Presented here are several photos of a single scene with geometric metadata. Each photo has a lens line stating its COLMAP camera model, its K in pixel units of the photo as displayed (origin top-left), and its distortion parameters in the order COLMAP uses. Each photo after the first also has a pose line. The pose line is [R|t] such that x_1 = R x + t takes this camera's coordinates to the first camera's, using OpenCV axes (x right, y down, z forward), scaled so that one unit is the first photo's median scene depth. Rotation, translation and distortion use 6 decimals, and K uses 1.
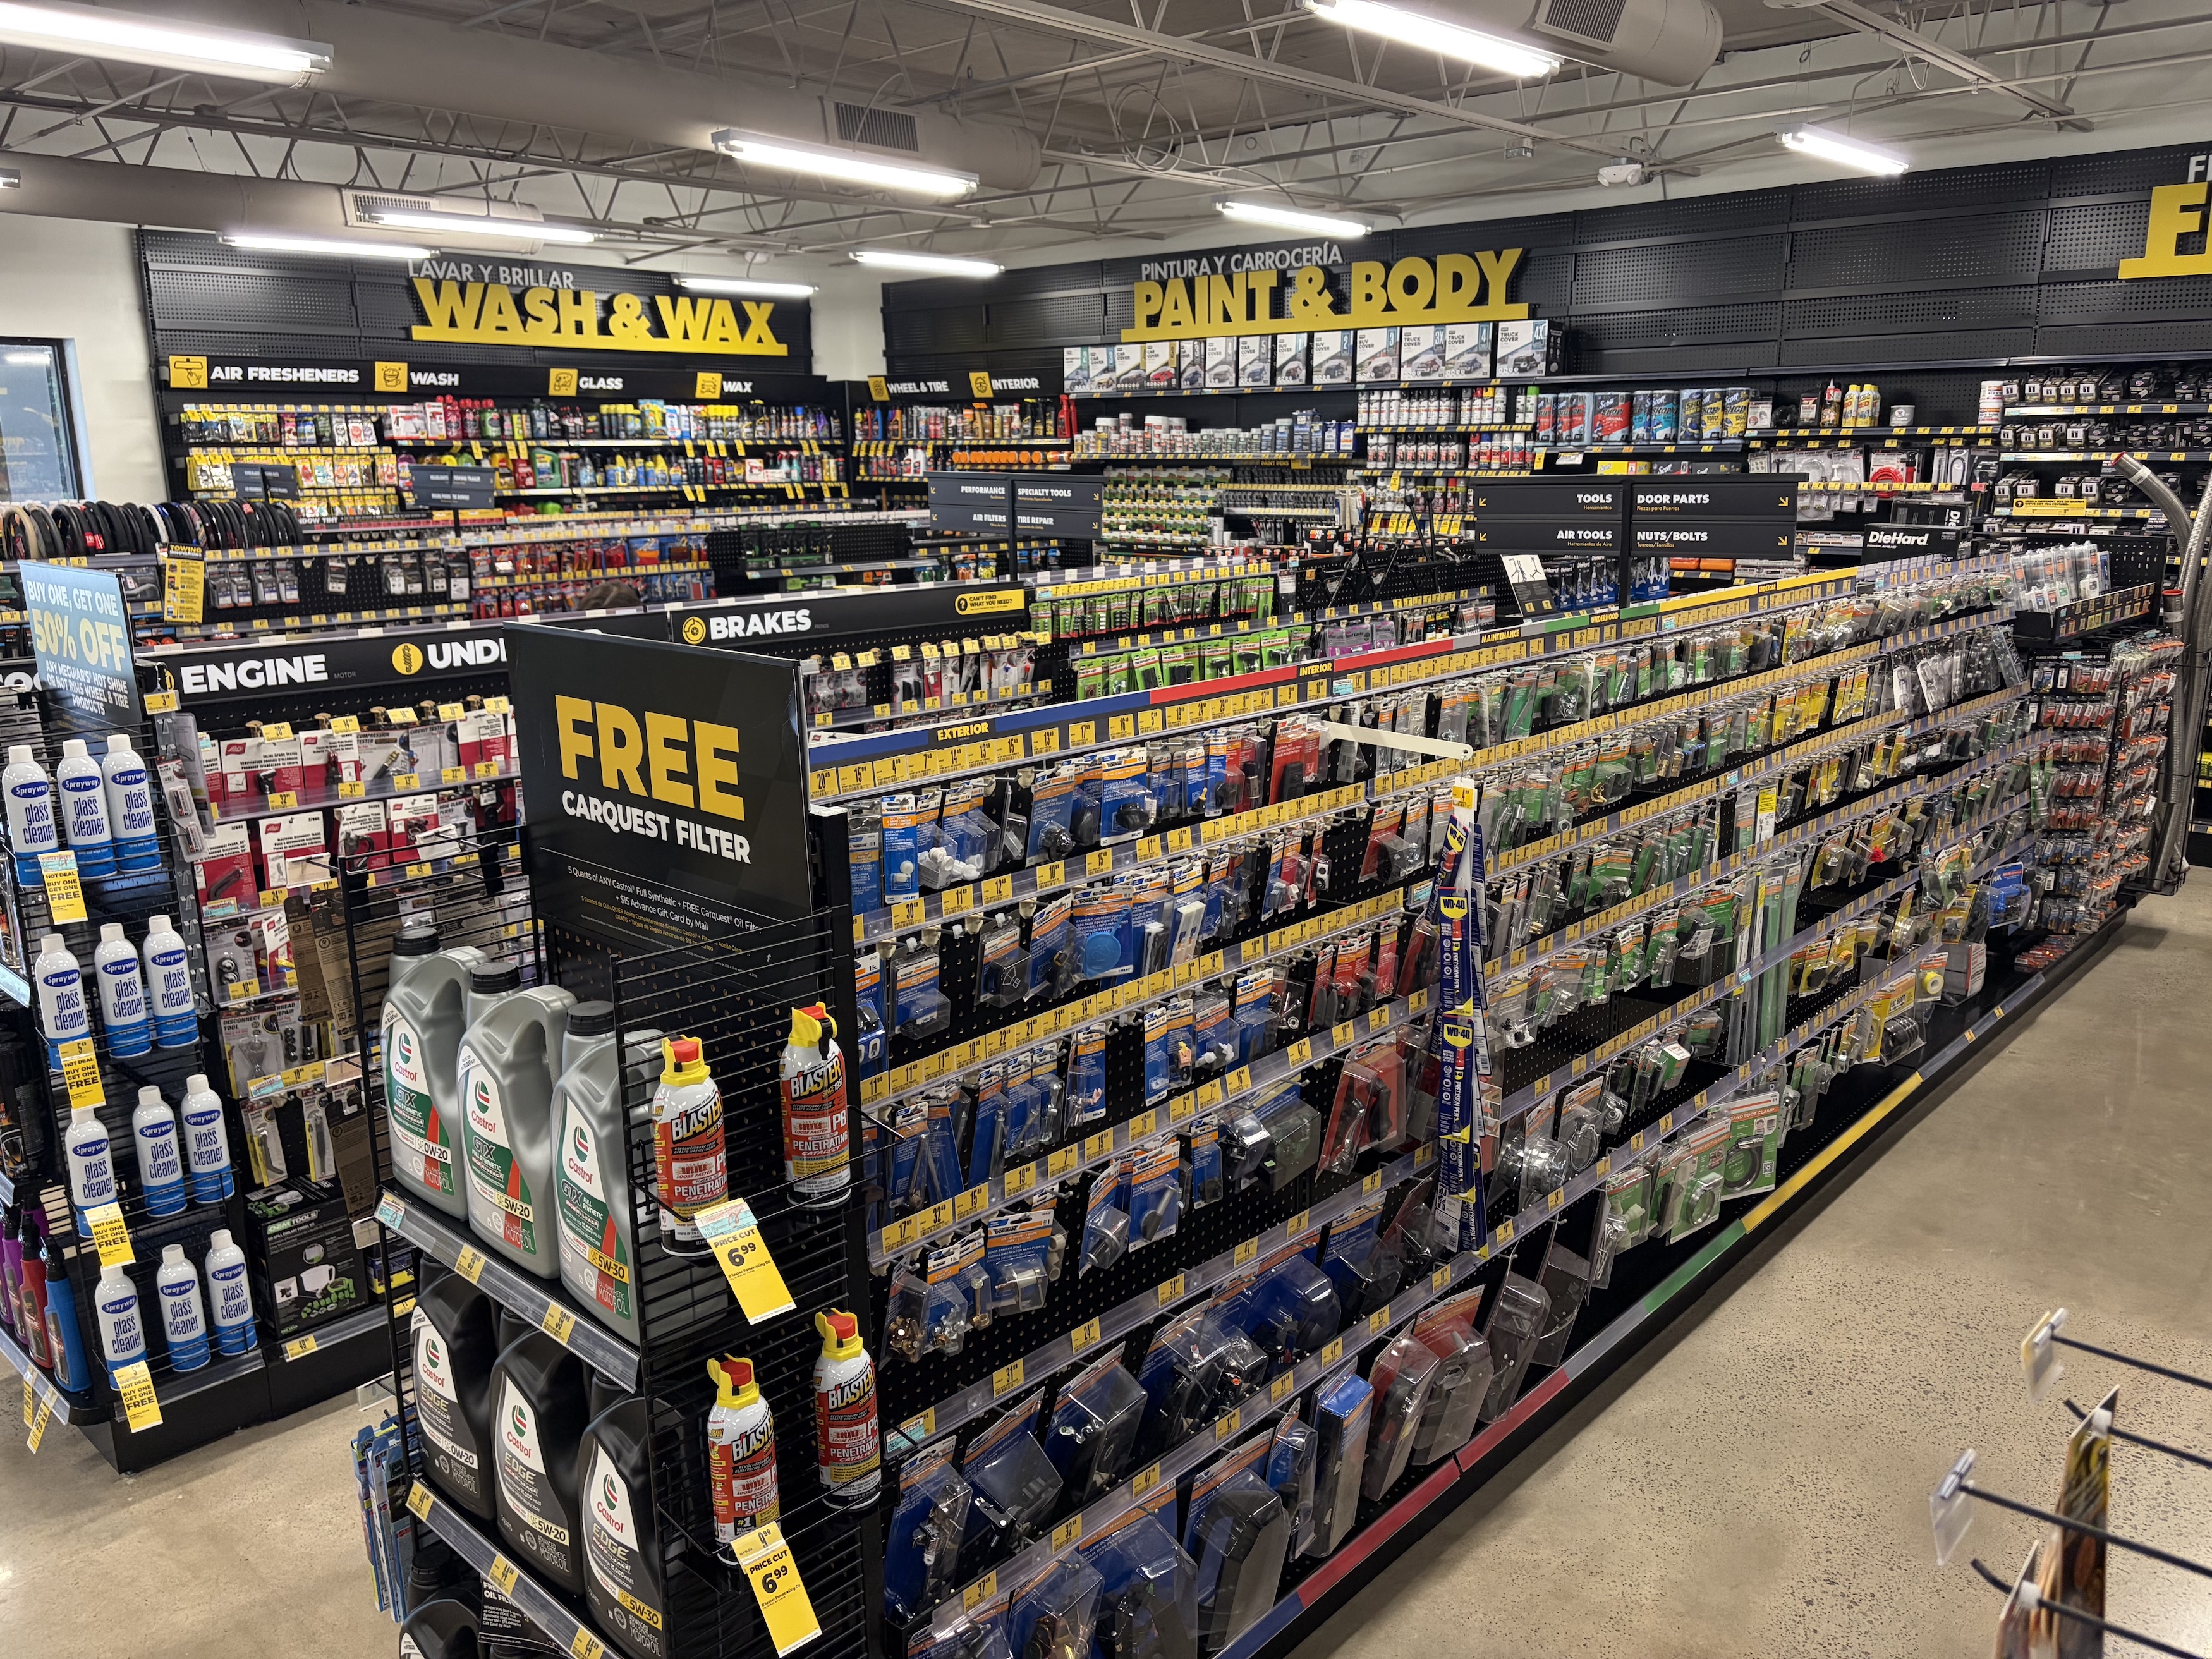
lens RADIAL K [[1681.1, 0, 1119.6], [0, 1681.1, 833.1], [0, 0, 1]] dist [0.025059, 0.000697]
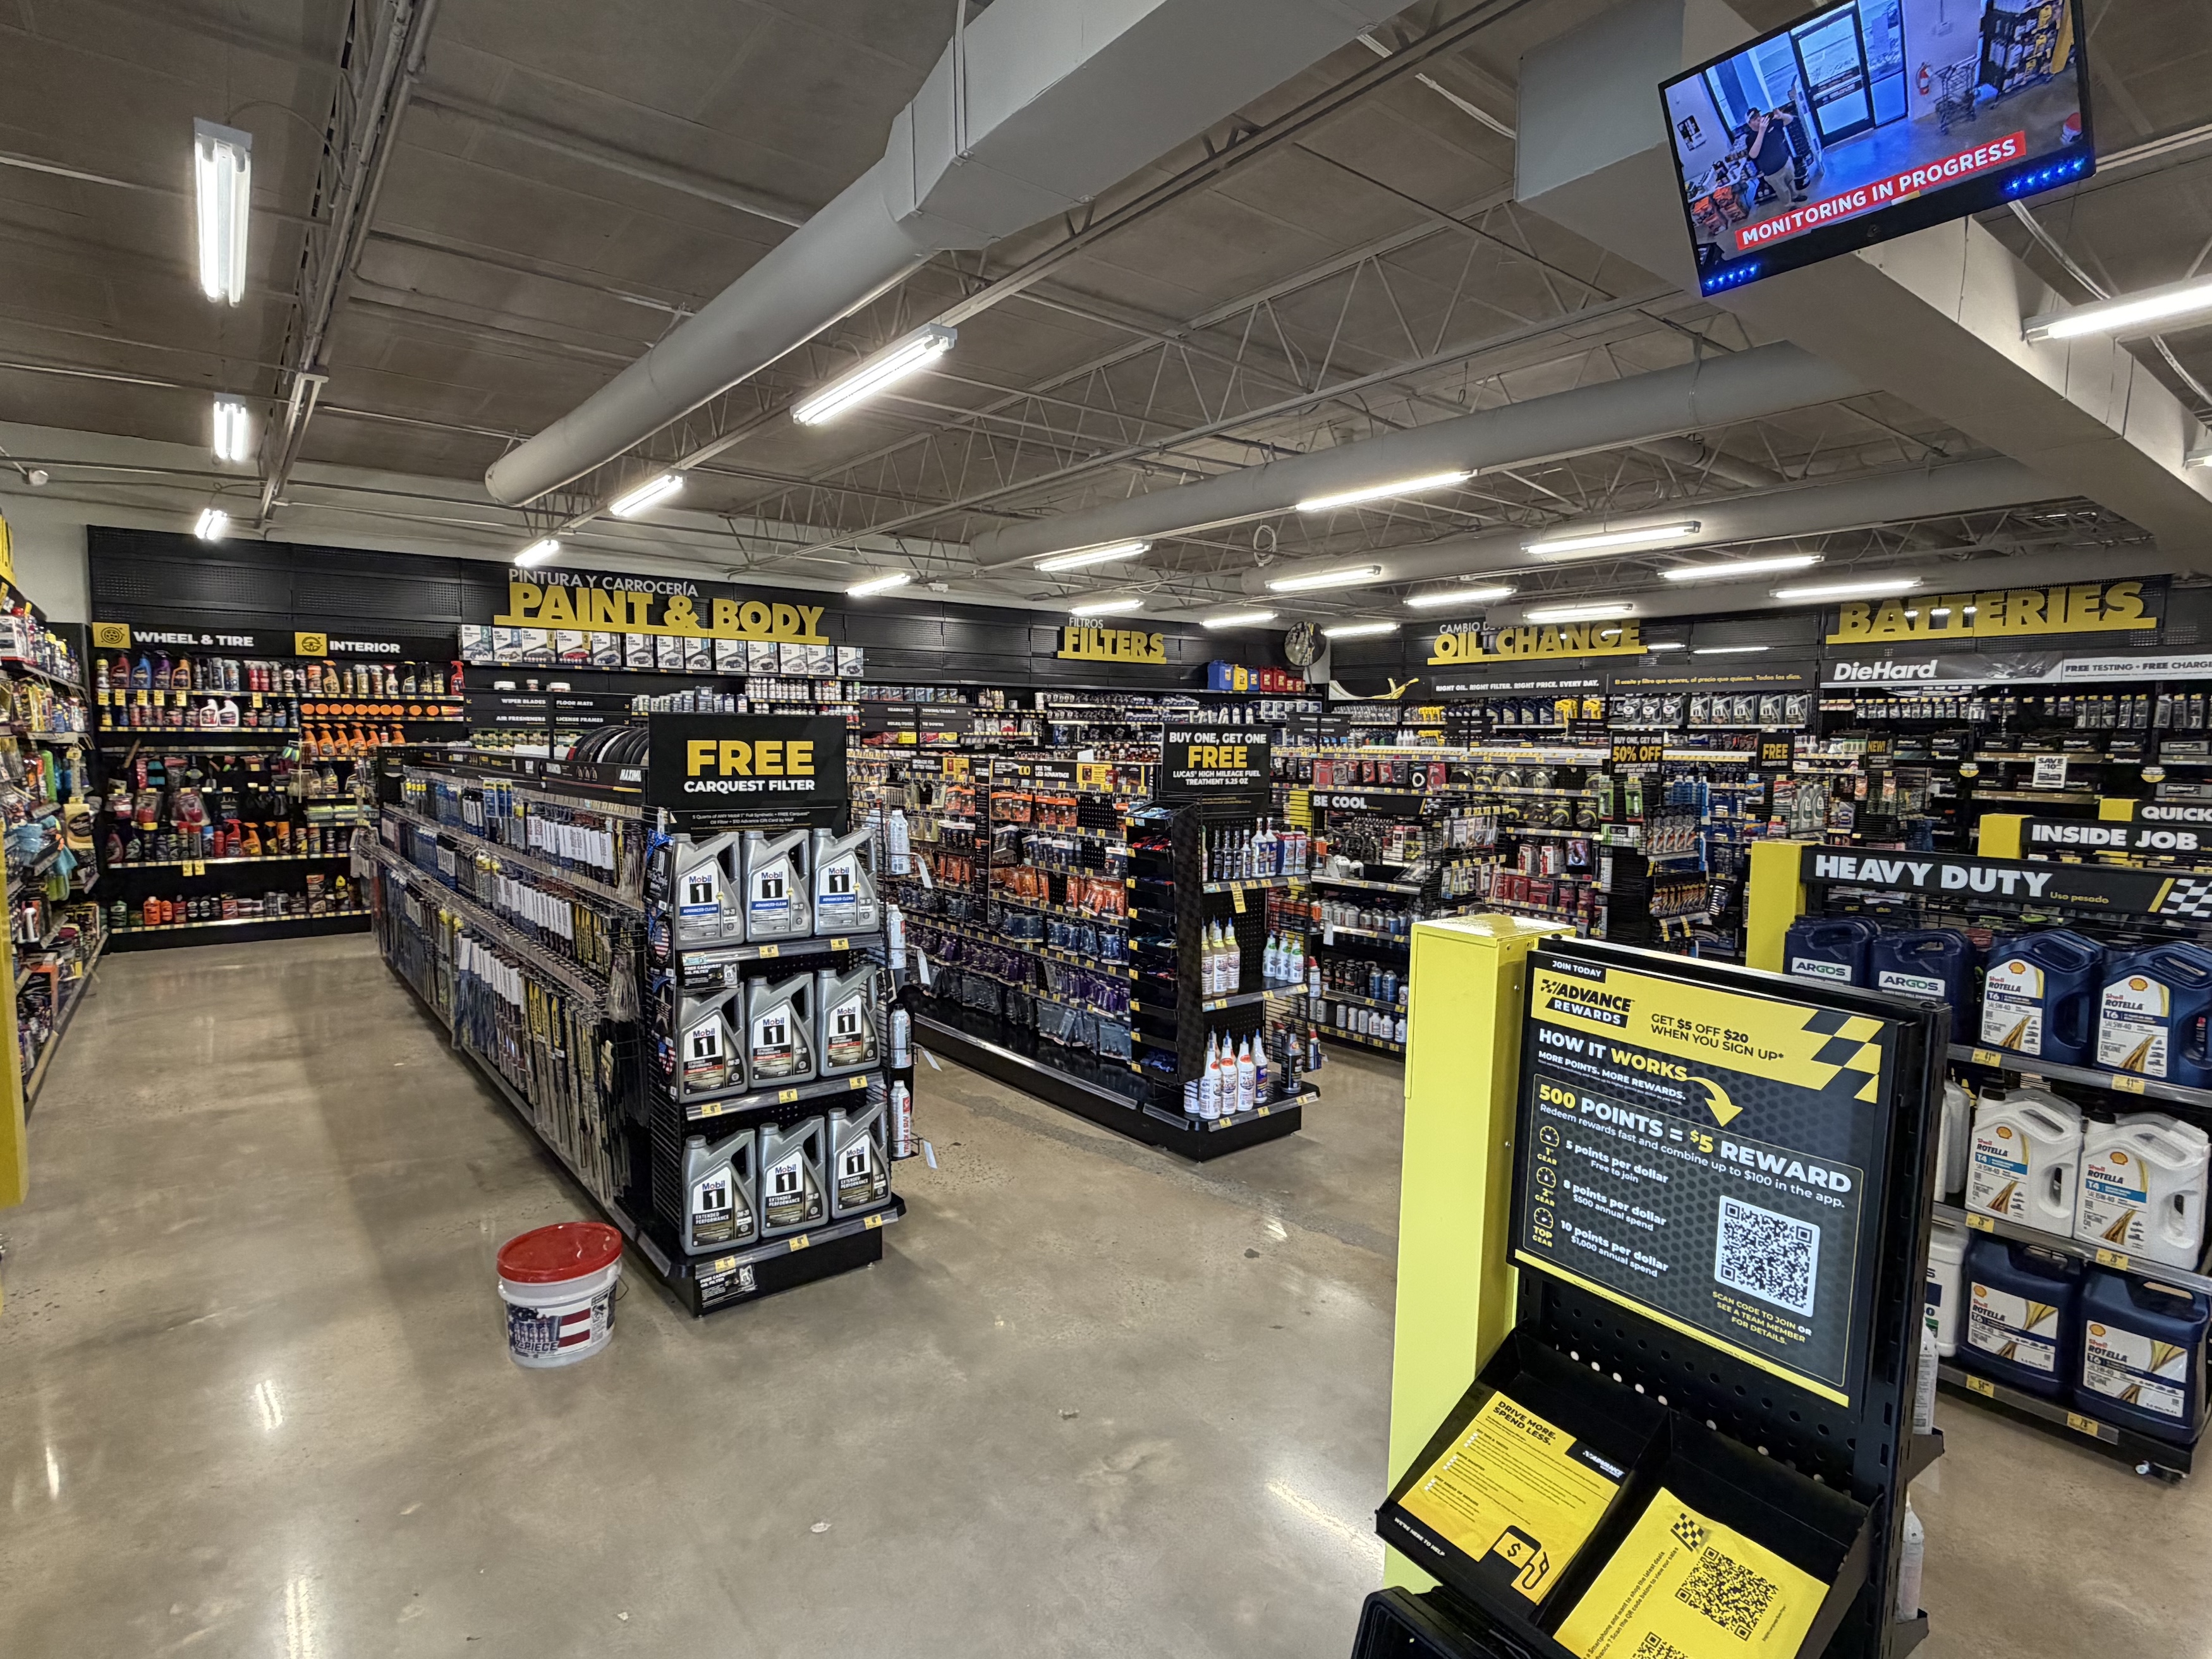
lens RADIAL K [[1128.4, 0, 1101.4], [0, 1128.4, 837.3], [0, 0, 1]] dist [-0.003215, 0.000316]
pose [[0.164949, -0.077829, 0.983227, -0.953152], [0.216551, 0.975415, 0.040881, -0.087749], [-0.962236, 0.206176, 0.177748, 0.547806]]
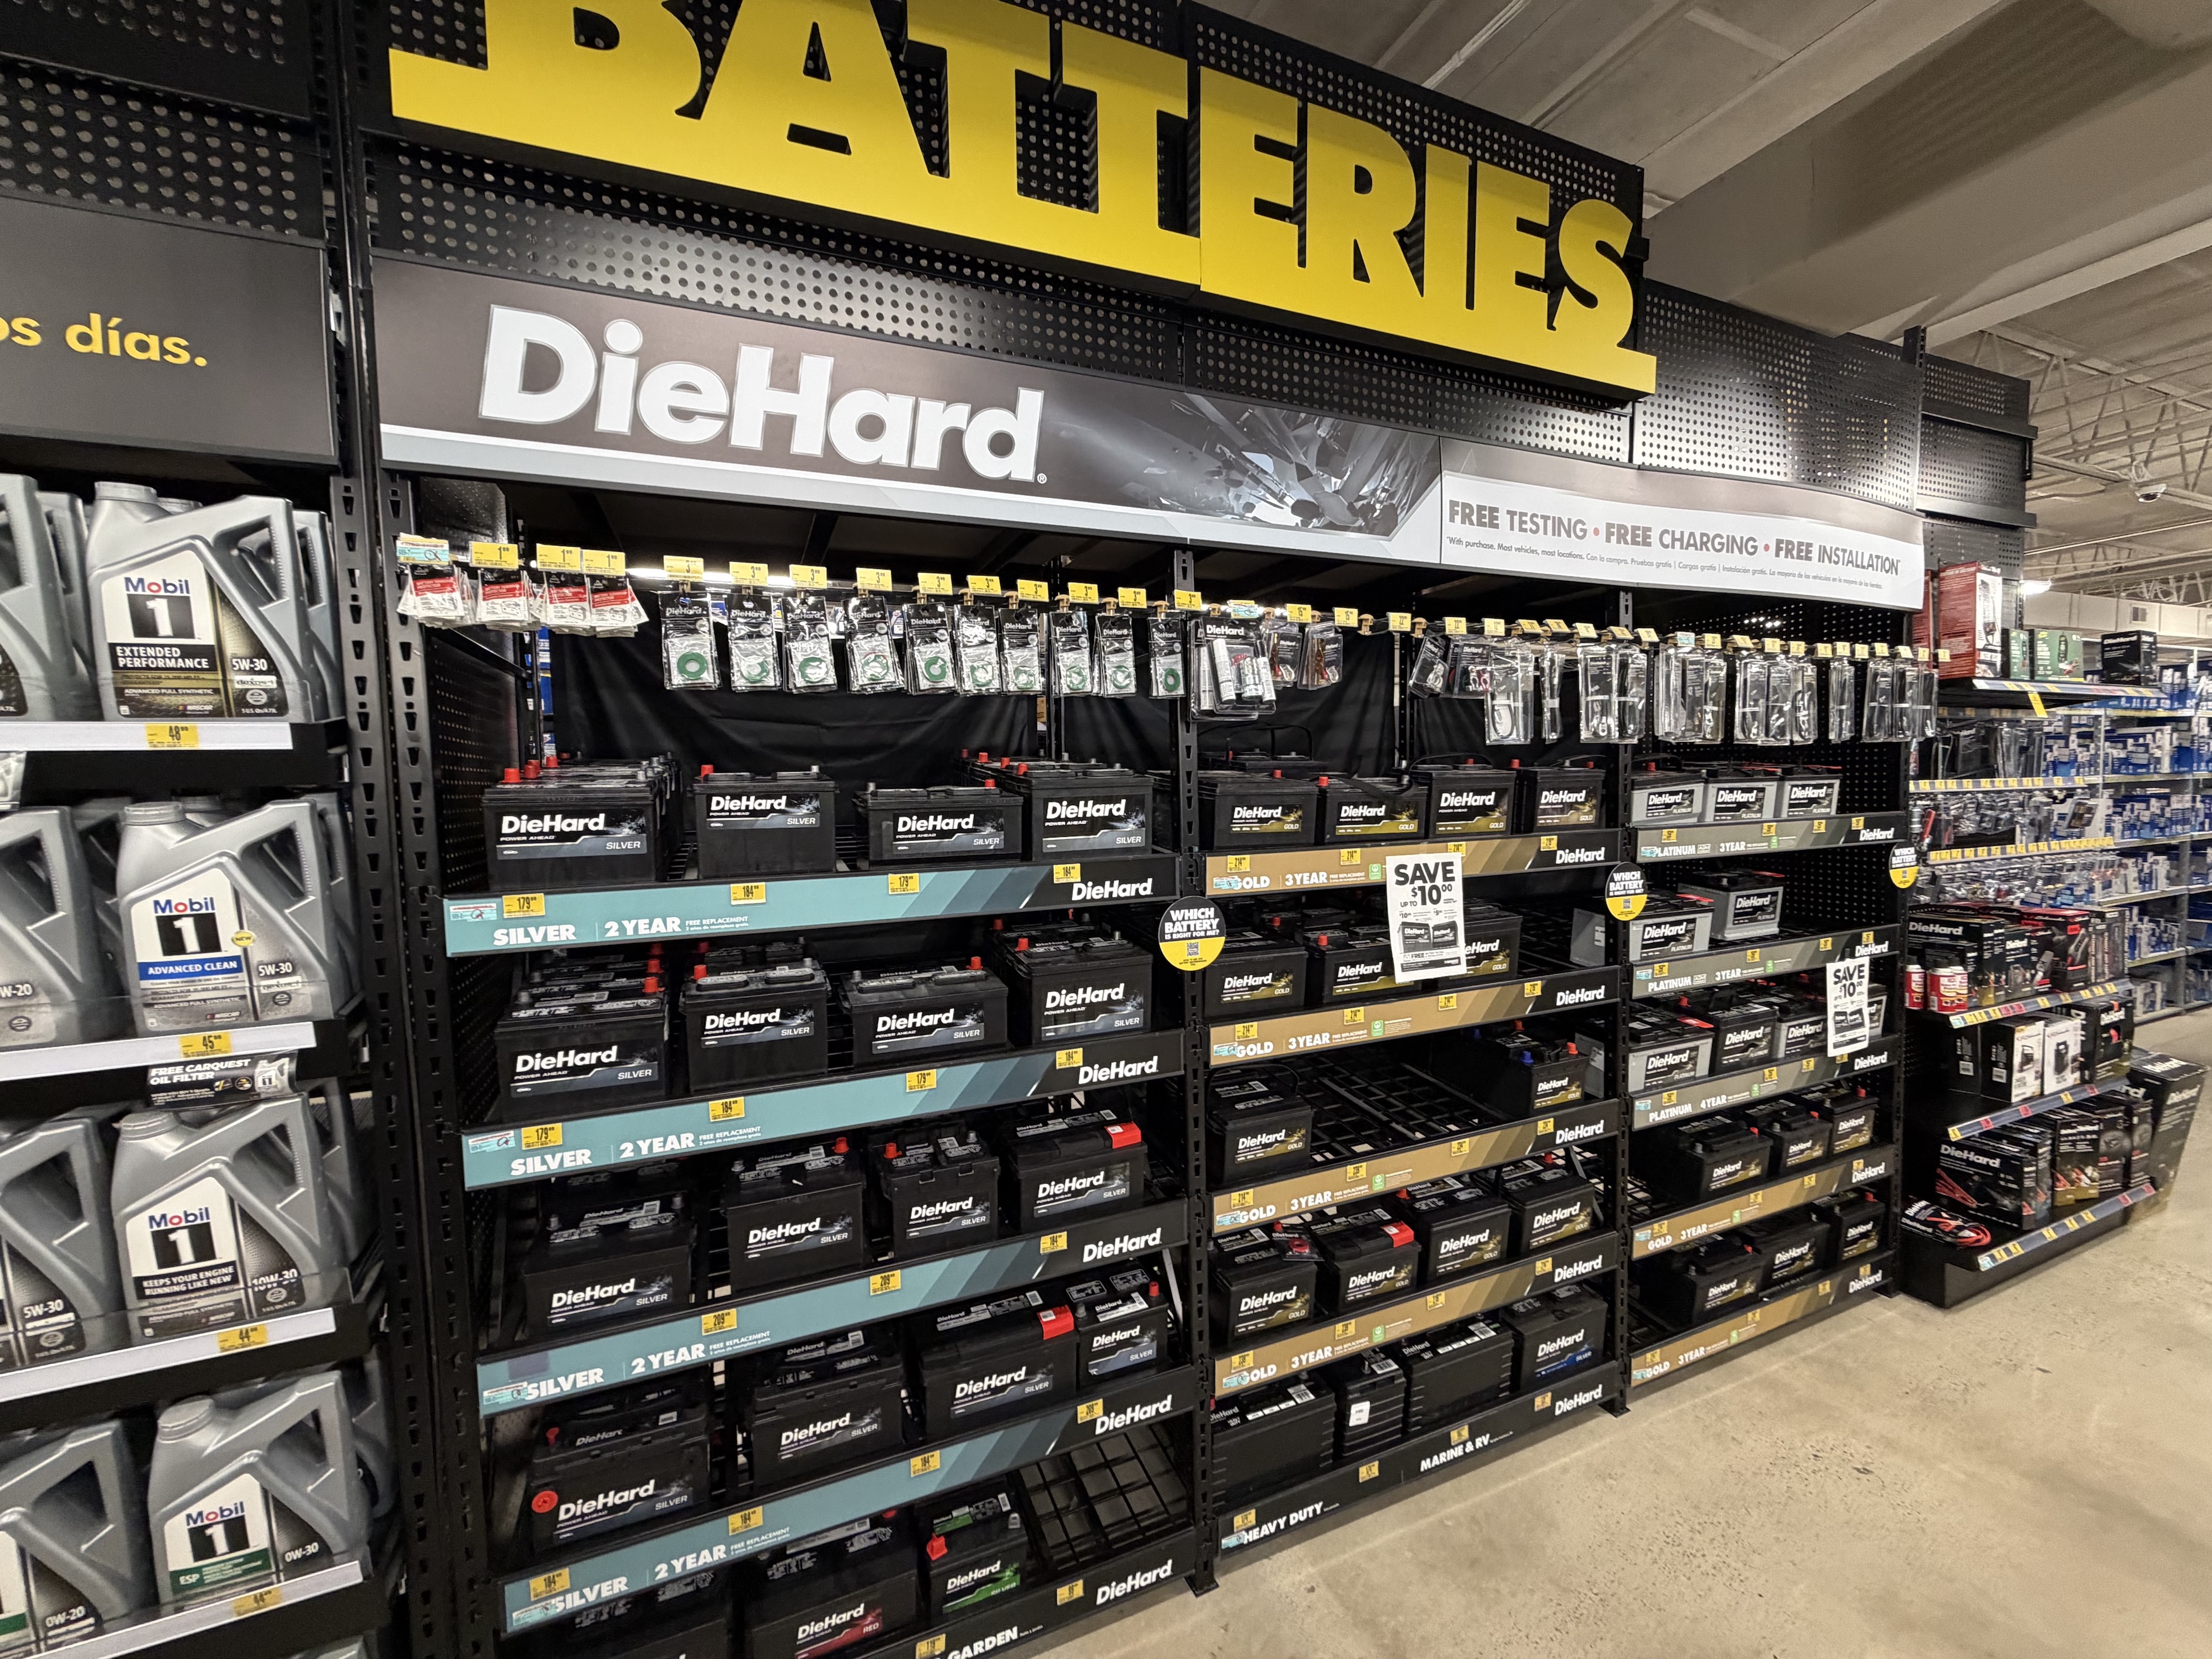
lens RADIAL K [[903.8, 0, 1101.4], [0, 903.8, 829.4], [0, 0, 1]] dist [-0.000040, -0.000118]
pose [[-0.913459, 0.014011, 0.406689, 0.206959], [0.126105, 0.959954, 0.250171, 0.003393], [-0.386898, 0.279807, -0.878646, 0.086145]]
